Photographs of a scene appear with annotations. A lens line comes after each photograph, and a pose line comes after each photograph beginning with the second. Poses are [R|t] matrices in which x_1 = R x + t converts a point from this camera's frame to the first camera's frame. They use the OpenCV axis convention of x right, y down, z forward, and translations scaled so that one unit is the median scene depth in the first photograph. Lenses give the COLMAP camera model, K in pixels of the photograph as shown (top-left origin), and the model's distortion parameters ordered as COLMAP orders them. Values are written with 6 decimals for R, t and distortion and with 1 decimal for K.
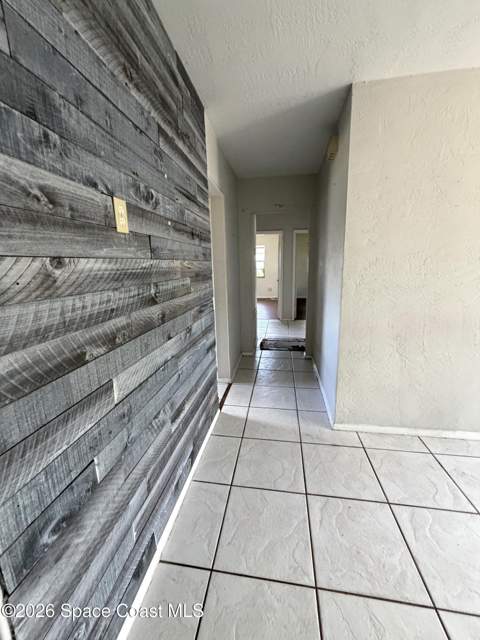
lens RADIAL K [[254.1, 0, 240.6], [0, 254.1, 318.2], [0, 0, 1]] dist [-0.001947, -0.000280]
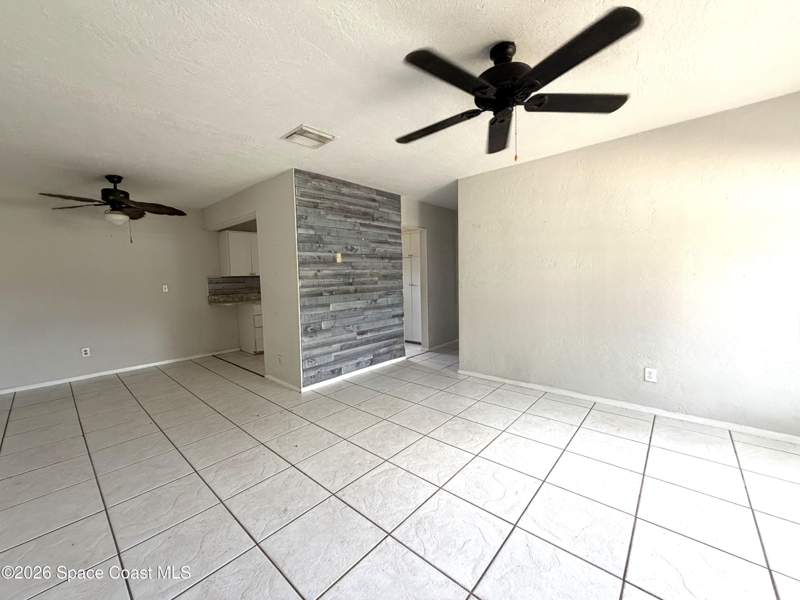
lens RADIAL K [[317.6, 0, 397.3], [0, 317.6, 298.9], [0, 0, 1]] dist [-0.001947, -0.000280]
pose [[0.838116, 0.038574, -0.544126, 2.109237], [-0.104214, 0.990446, -0.090307, 0.376561], [0.535444, 0.132393, 0.834129, -1.729011]]
